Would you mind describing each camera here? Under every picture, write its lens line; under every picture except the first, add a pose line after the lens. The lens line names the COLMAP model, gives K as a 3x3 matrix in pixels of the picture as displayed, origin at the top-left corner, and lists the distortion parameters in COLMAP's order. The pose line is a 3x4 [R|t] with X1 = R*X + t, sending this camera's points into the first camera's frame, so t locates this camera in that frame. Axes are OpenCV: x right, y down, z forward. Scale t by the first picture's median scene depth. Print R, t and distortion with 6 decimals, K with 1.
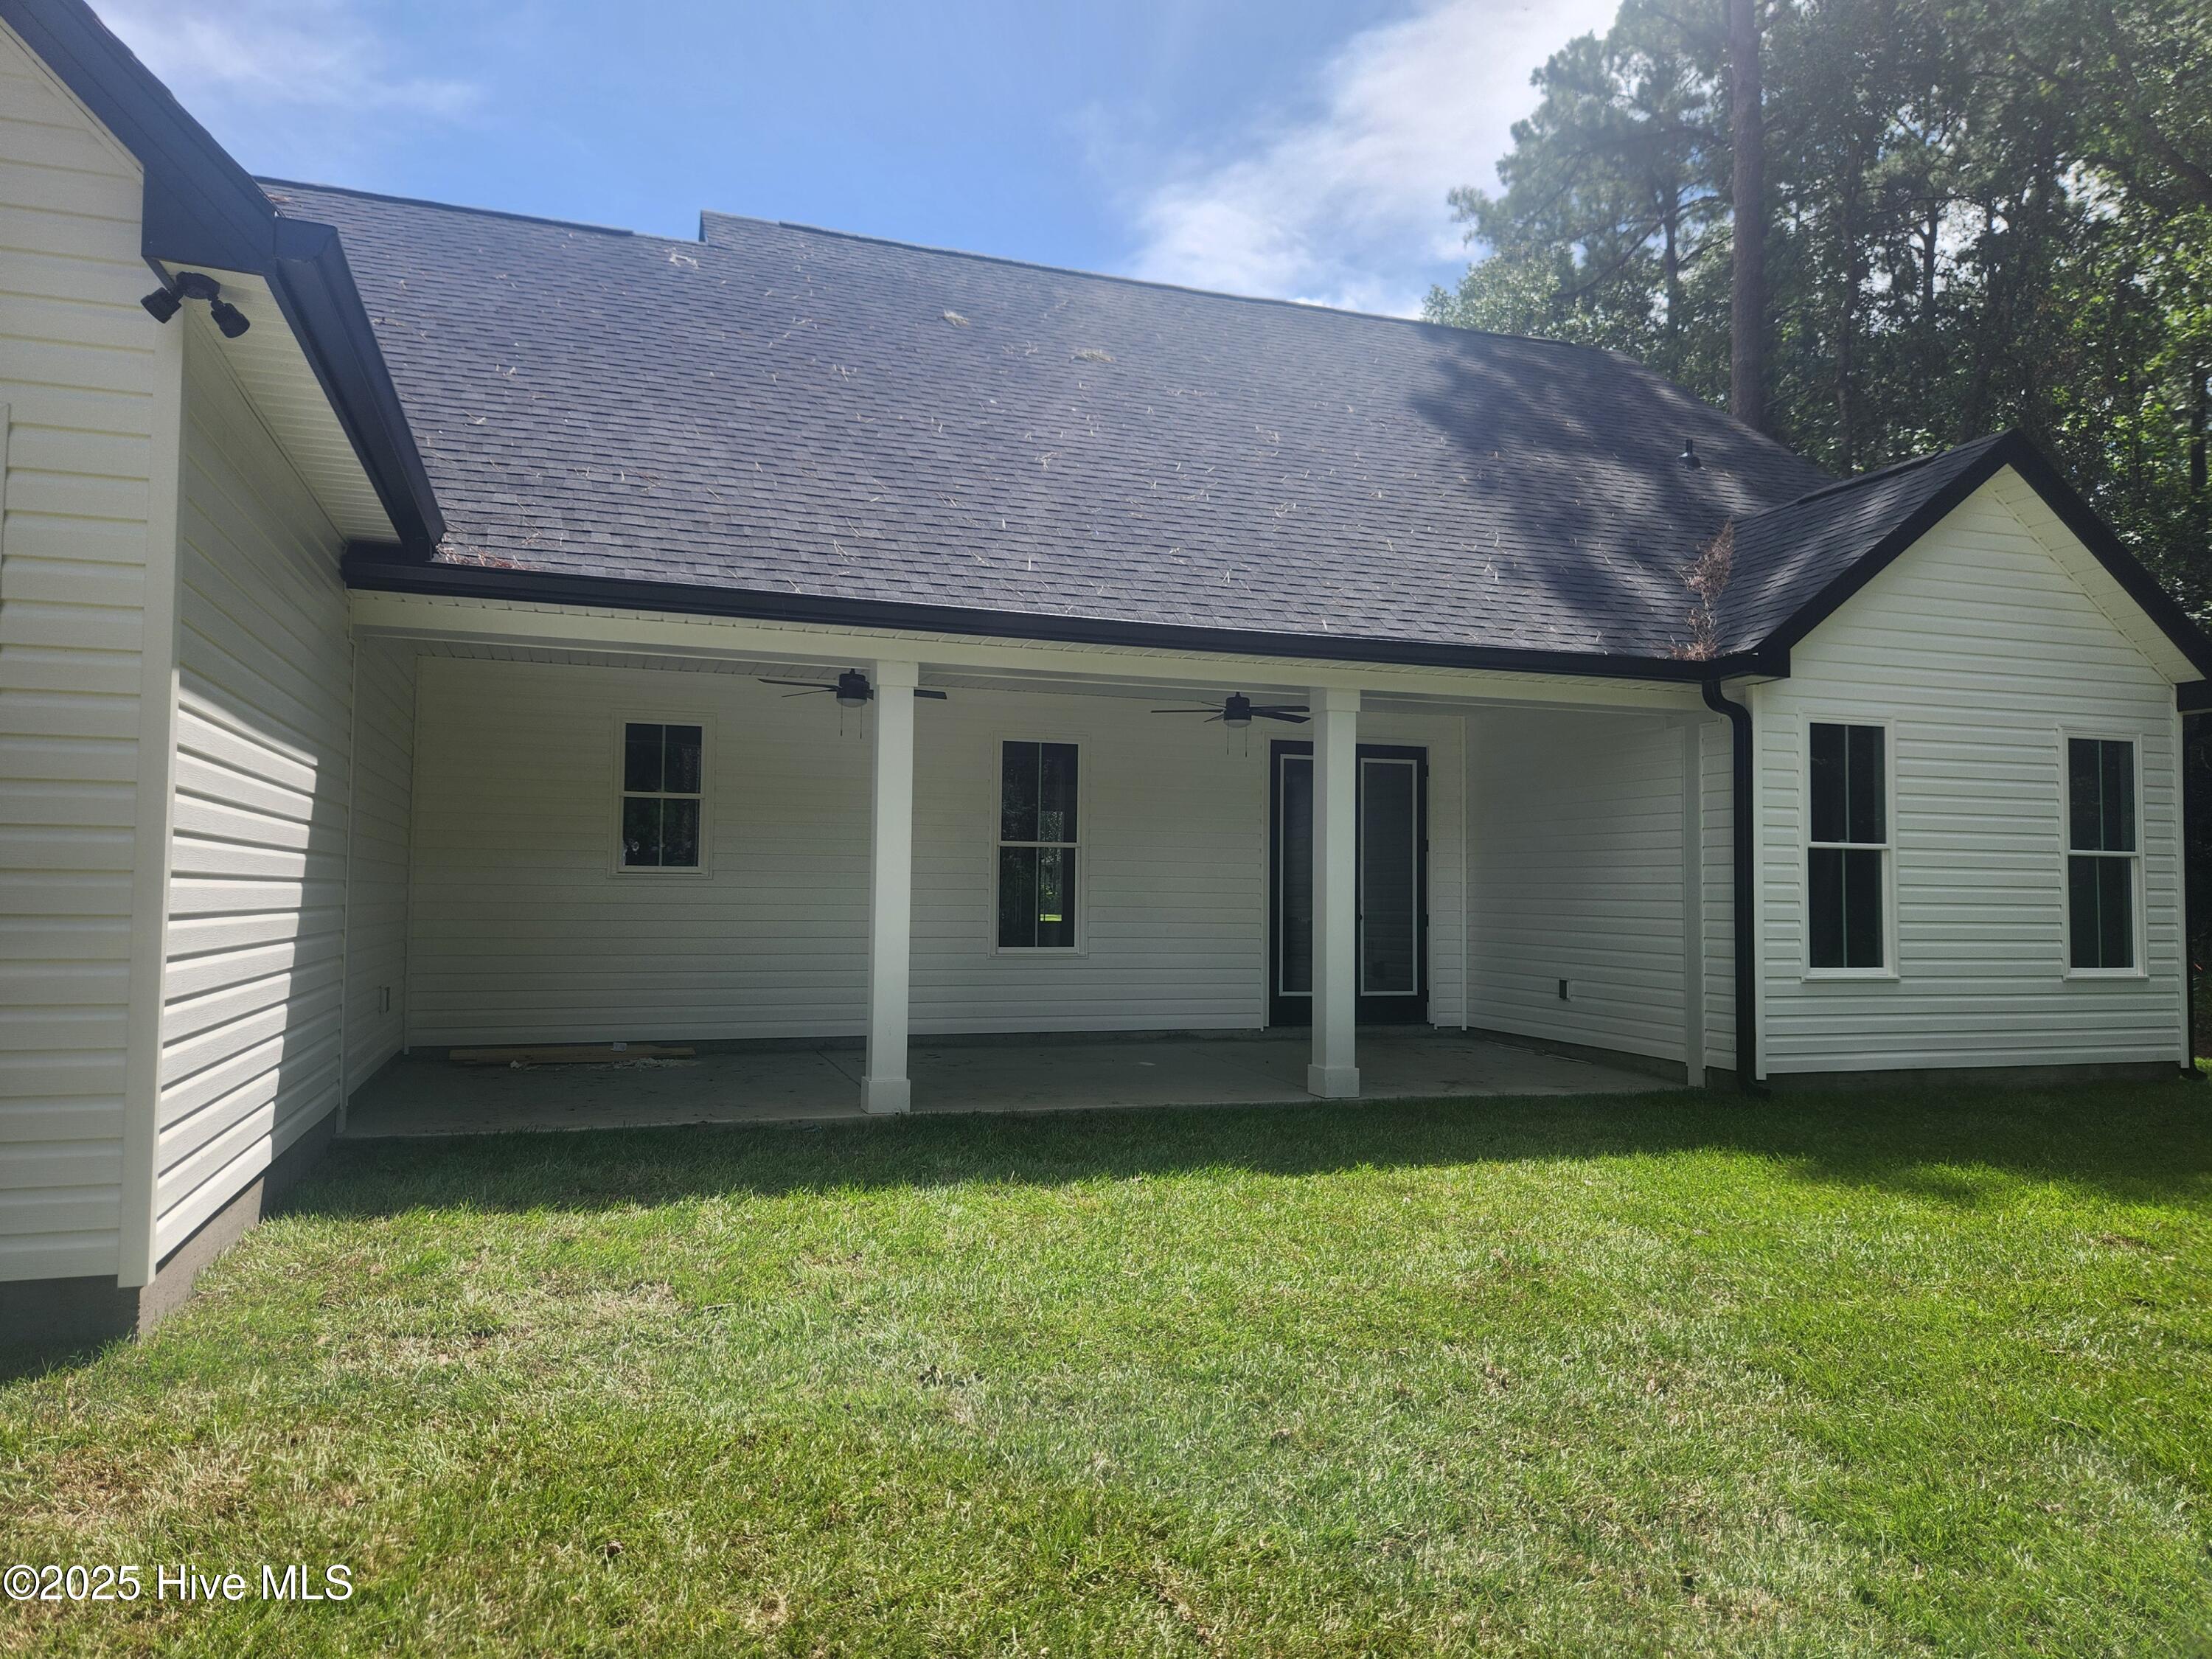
lens RADIAL K [[1493.7, 0, 1097.5], [0, 1493.7, 828.4], [0, 0, 1]] dist [0.075042, -0.065286]
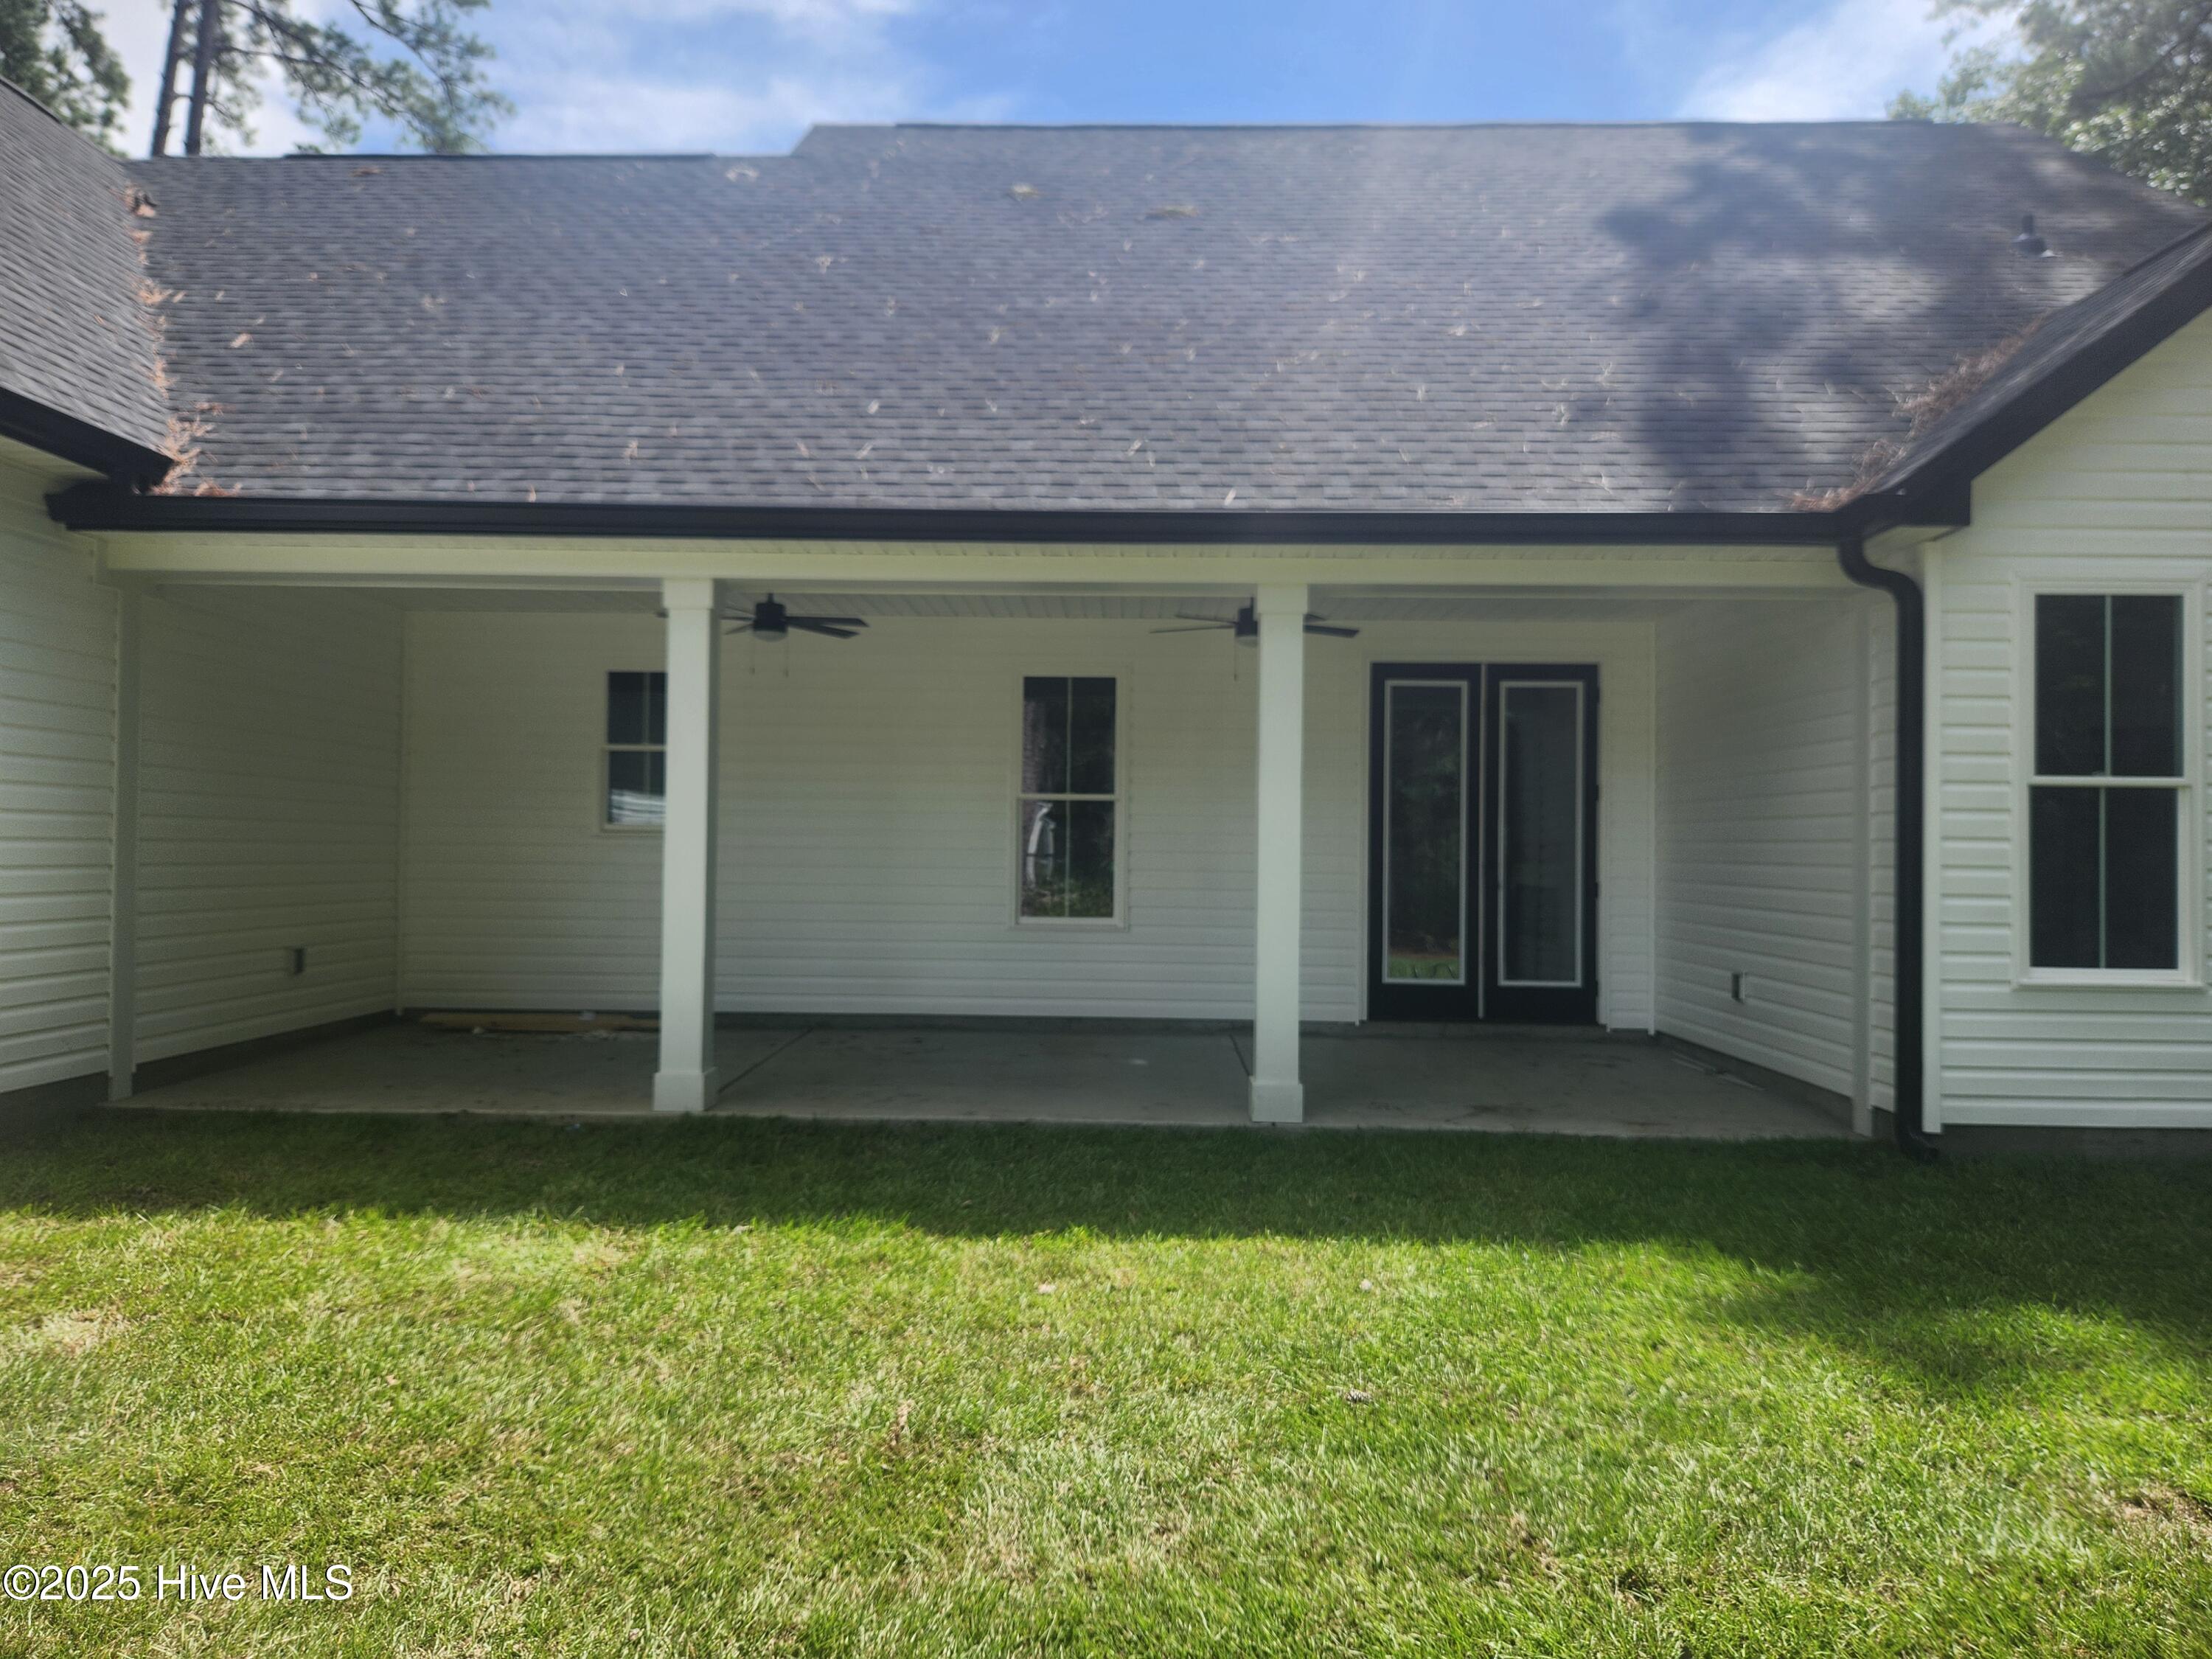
lens RADIAL K [[1493.7, 0, 1105.6], [0, 1493.7, 824.6], [0, 0, 1]] dist [0.075042, -0.065286]
pose [[0.938112, -0.005579, -0.346287, 0.316979], [0.013185, 0.999721, 0.019615, 0.011477], [0.346081, -0.022967, 0.937924, 0.237949]]
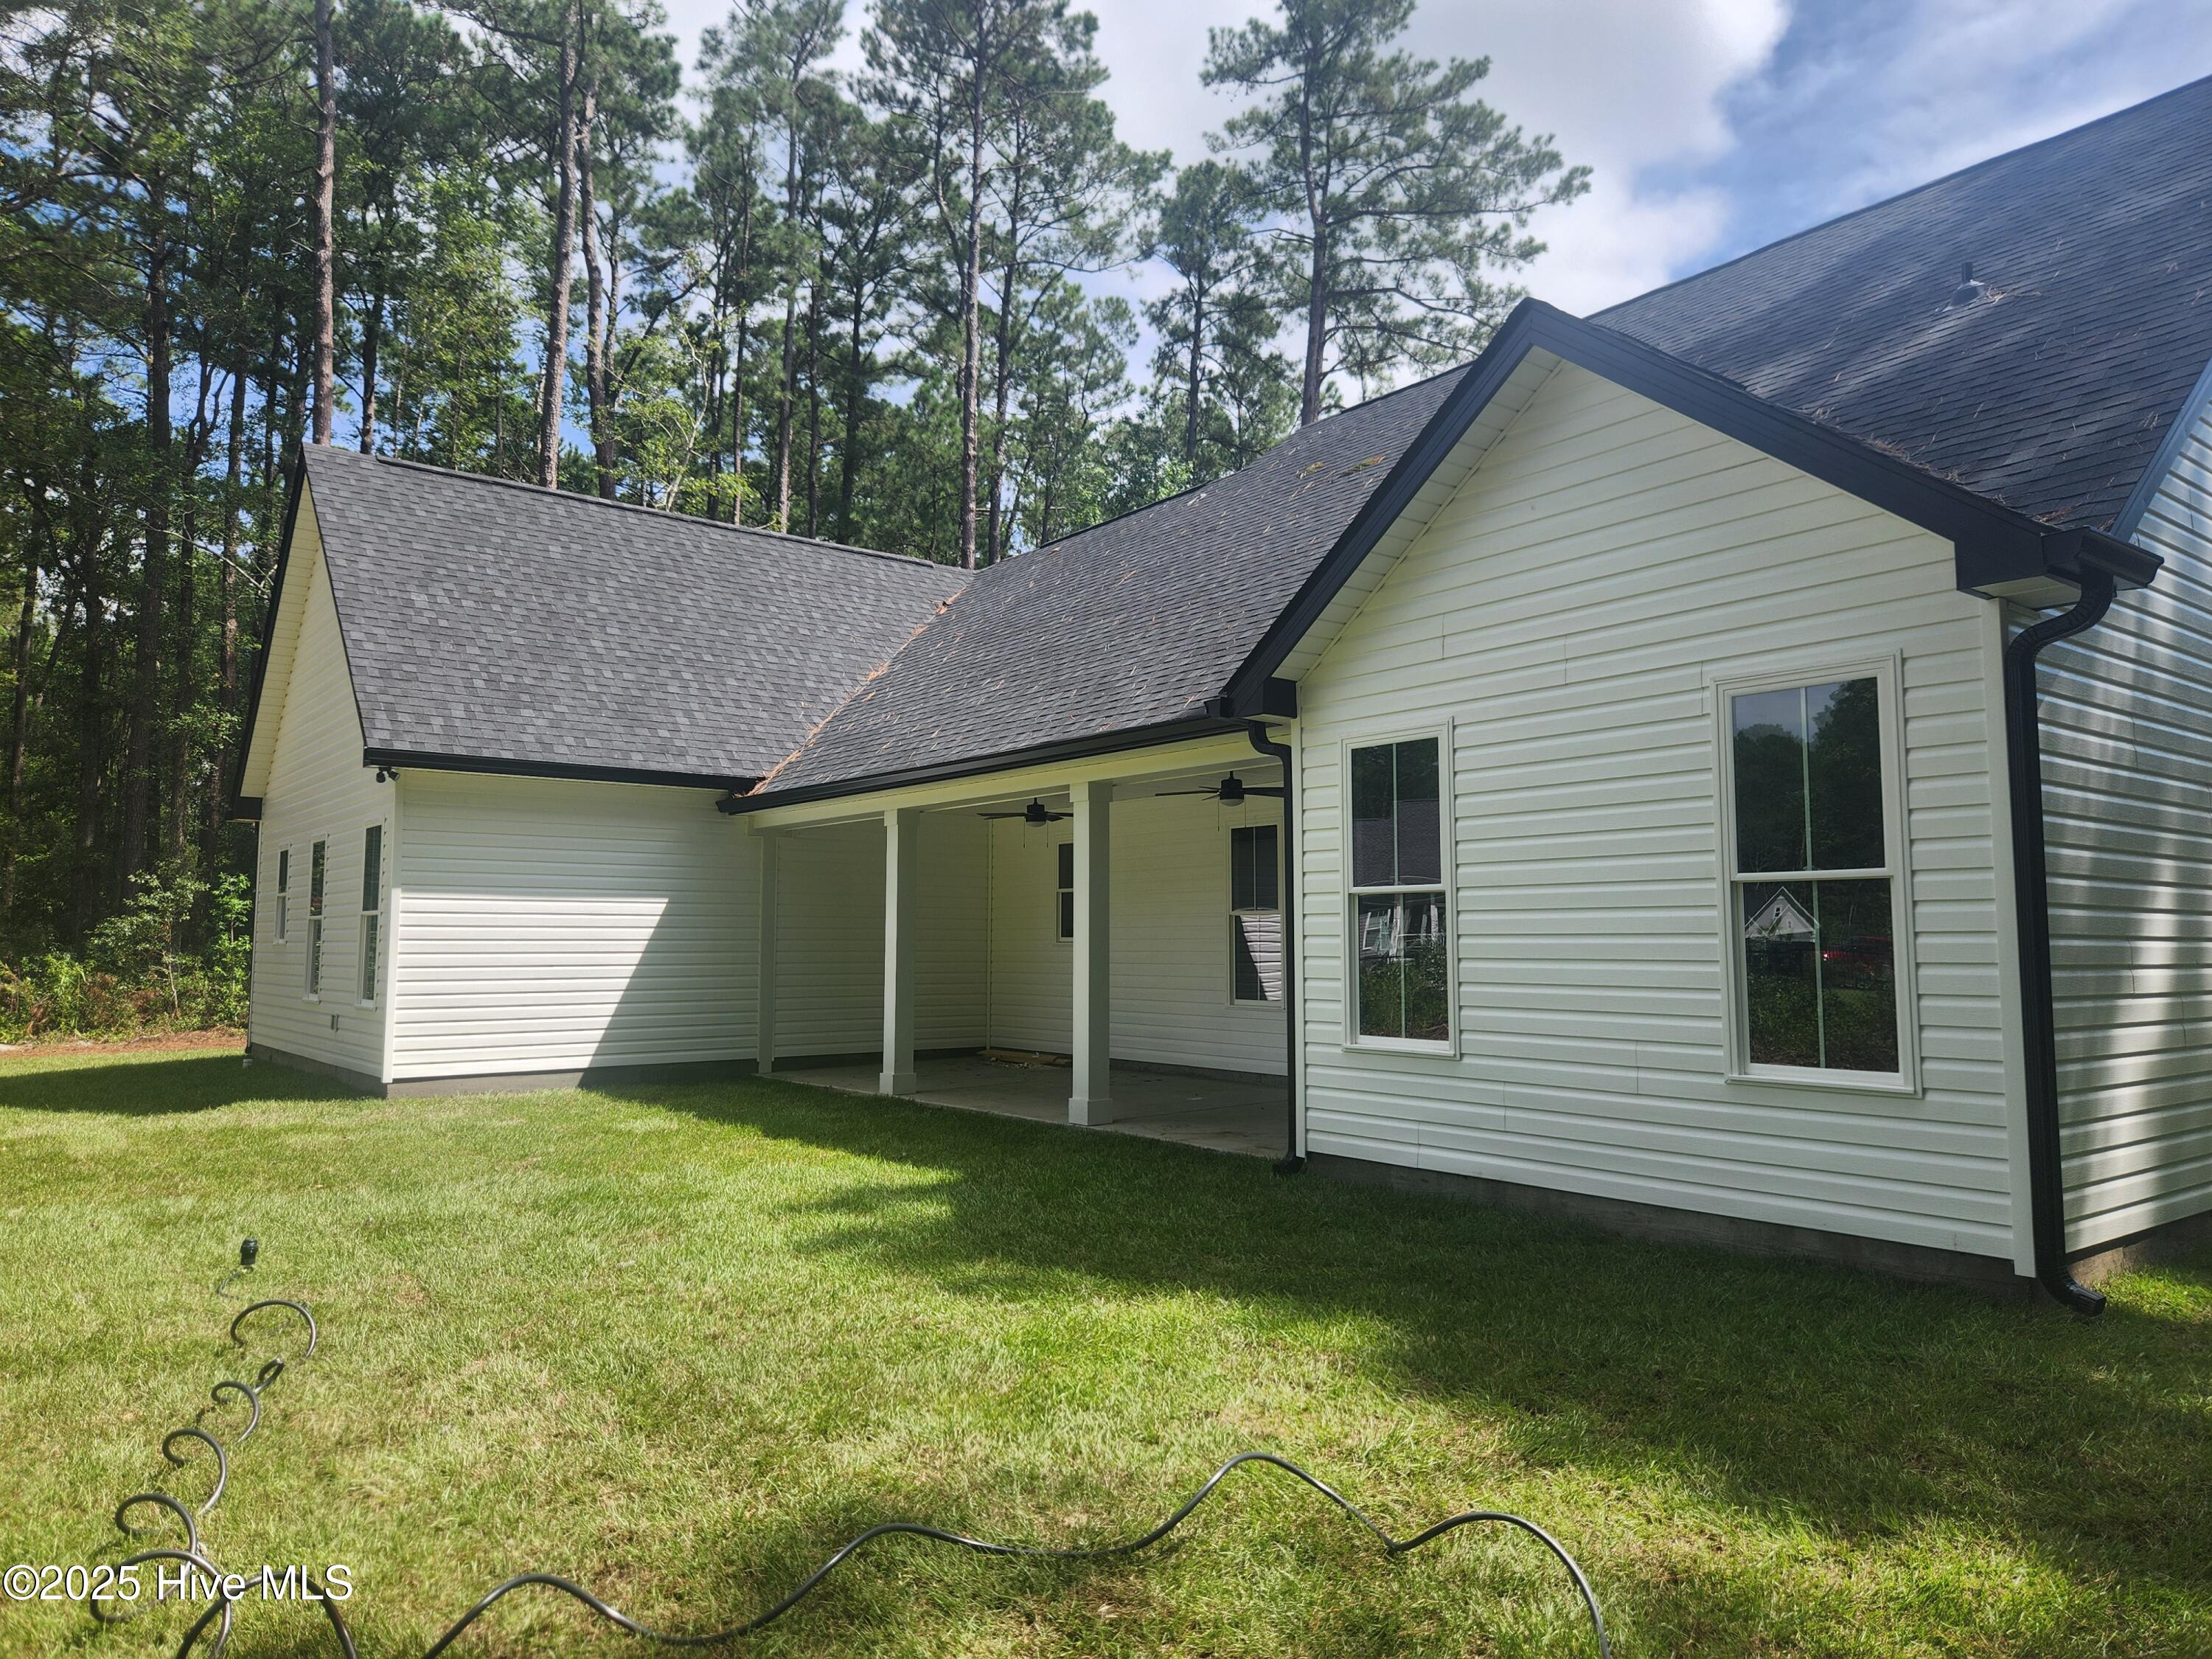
lens RADIAL K [[1493.7, 0, 1123.1], [0, 1493.7, 813.5], [0, 0, 1]] dist [0.075042, -0.065286]
pose [[0.329766, -0.097126, -0.939053, 1.212479], [0.037721, 0.995255, -0.089693, 0.037950], [0.943309, -0.005844, 0.331865, 0.586654]]
